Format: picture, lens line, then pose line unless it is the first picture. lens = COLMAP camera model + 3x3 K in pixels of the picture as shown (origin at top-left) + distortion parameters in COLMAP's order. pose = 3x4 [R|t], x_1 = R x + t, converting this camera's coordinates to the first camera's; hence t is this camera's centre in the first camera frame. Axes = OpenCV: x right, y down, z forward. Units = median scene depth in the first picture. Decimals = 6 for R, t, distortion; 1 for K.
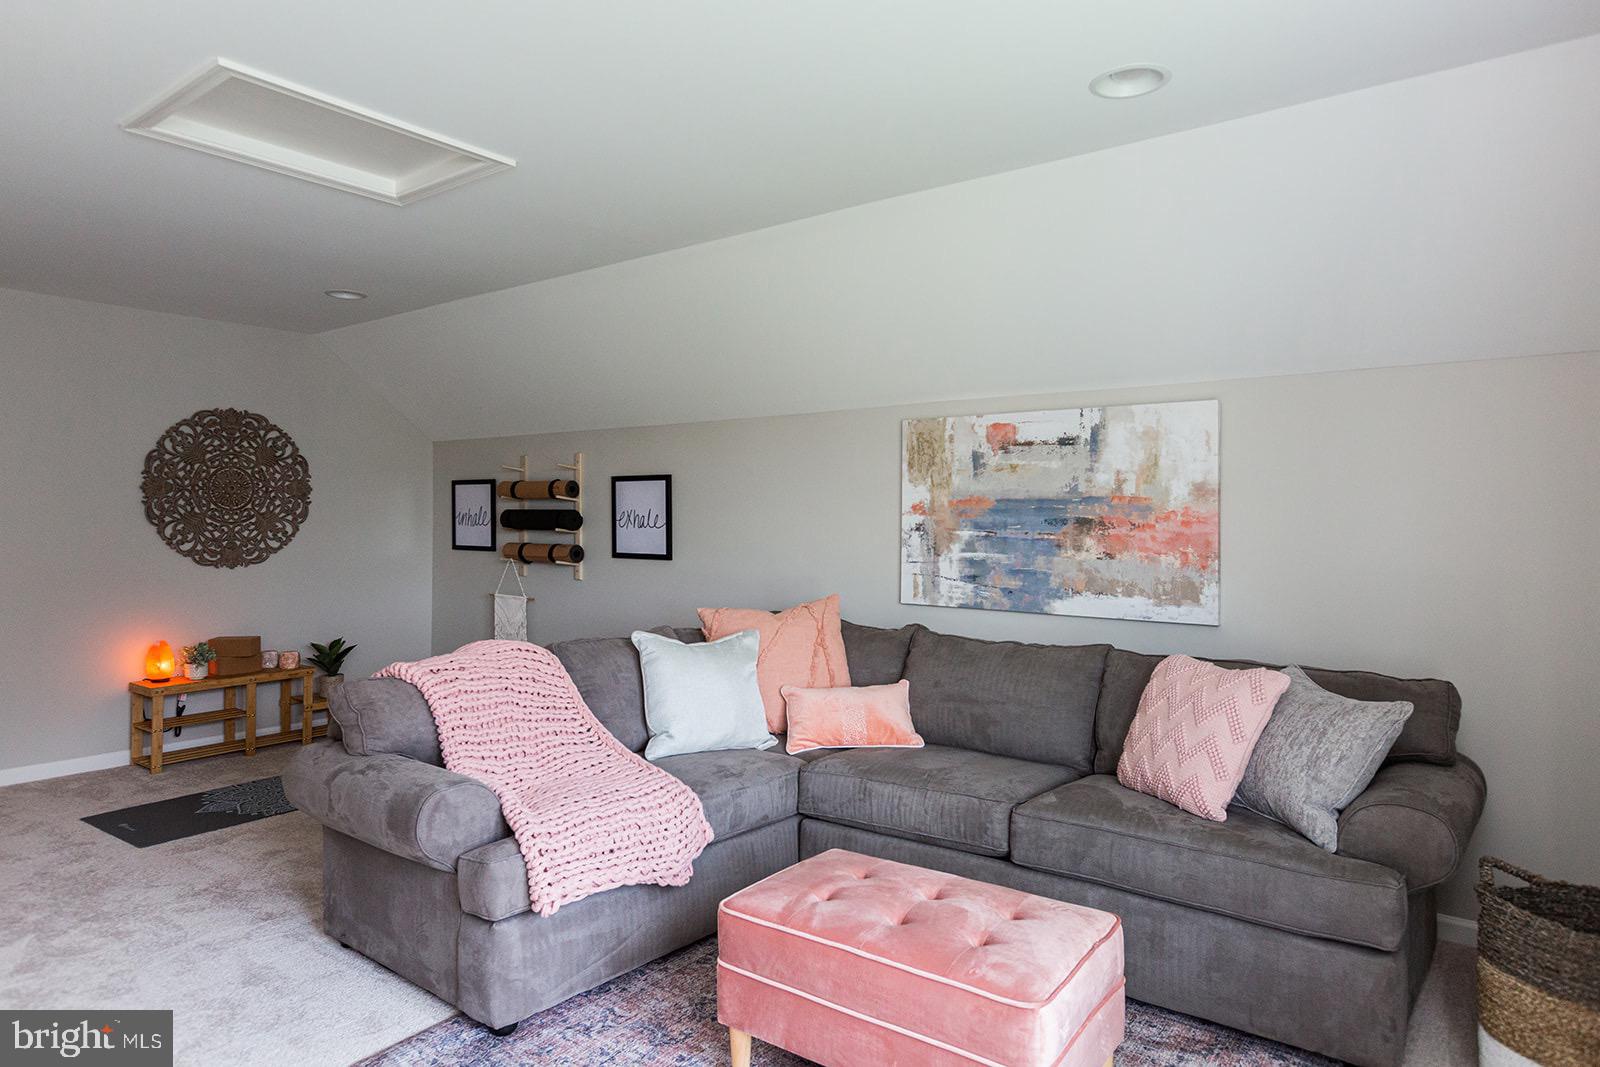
lens RADIAL K [[972.2, 0, 803.5], [0, 972.2, 522.5], [0, 0, 1]] dist [-0.000306, 0.000095]
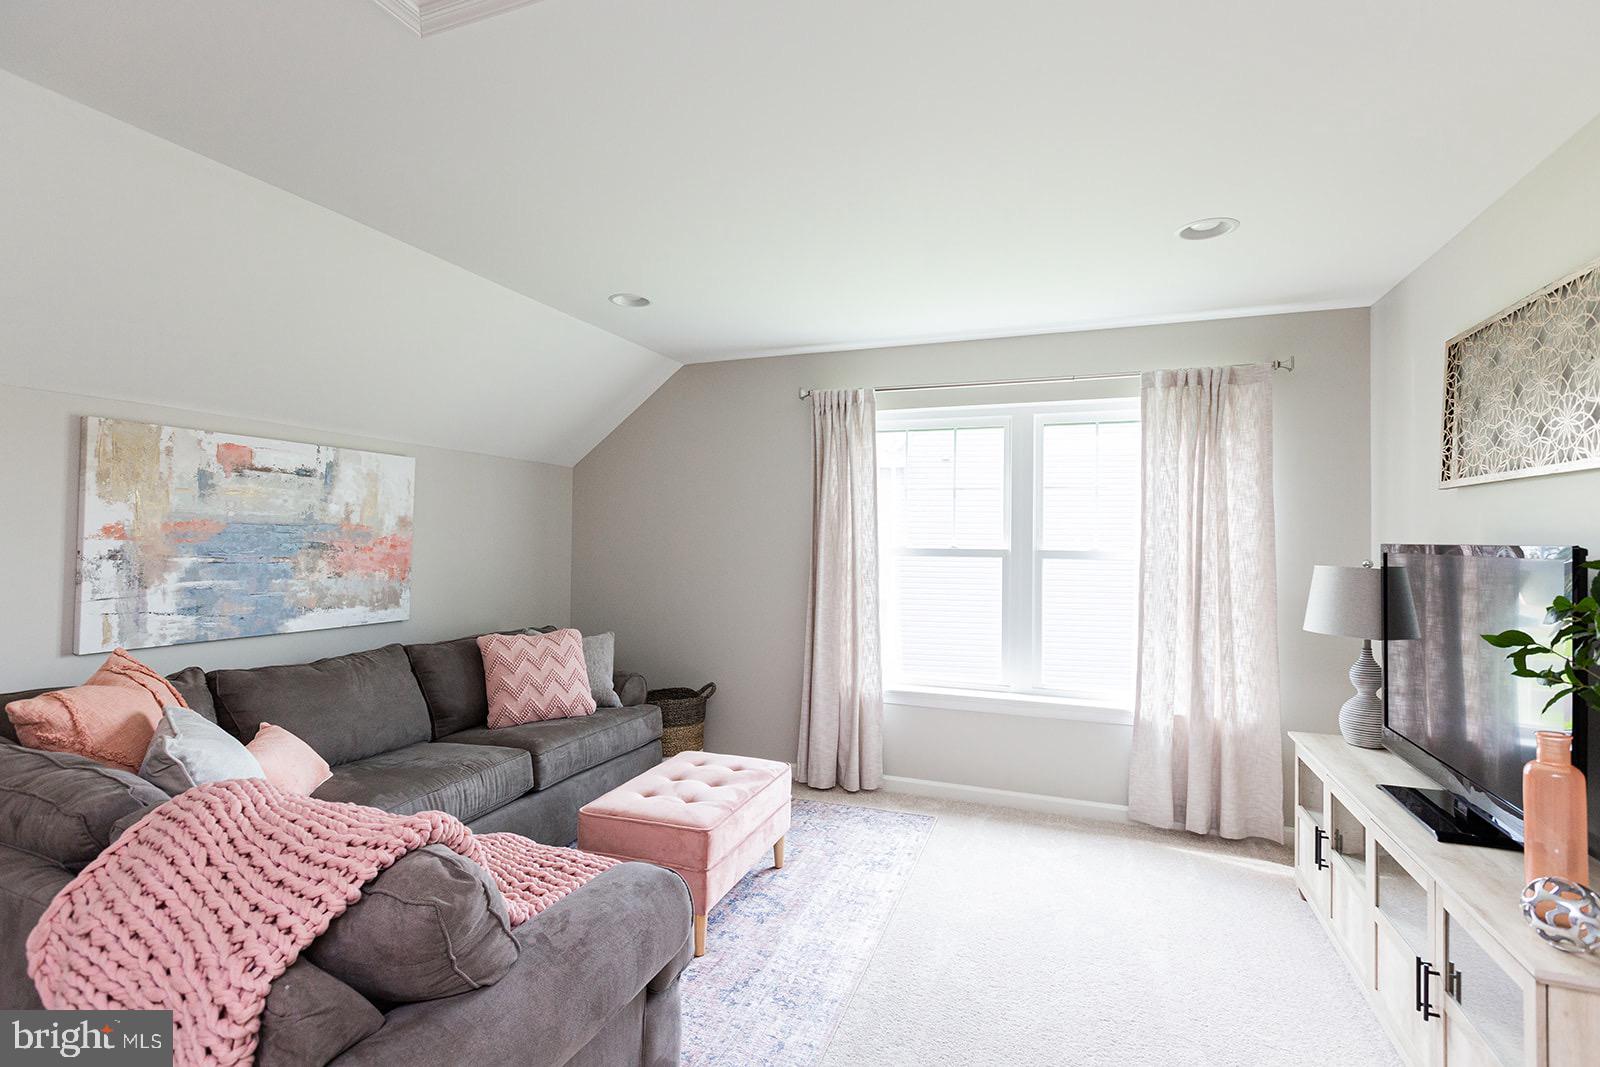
lens RADIAL K [[767.5, 0, 807.1], [0, 767.5, 531.1], [0, 0, 1]] dist [0.000876, -0.001682]
pose [[-0.297633, 0.012866, 0.954594, -0.700380], [0.005616, 0.999915, -0.011726, -0.004043], [-0.954664, 0.001871, -0.297680, 0.693542]]
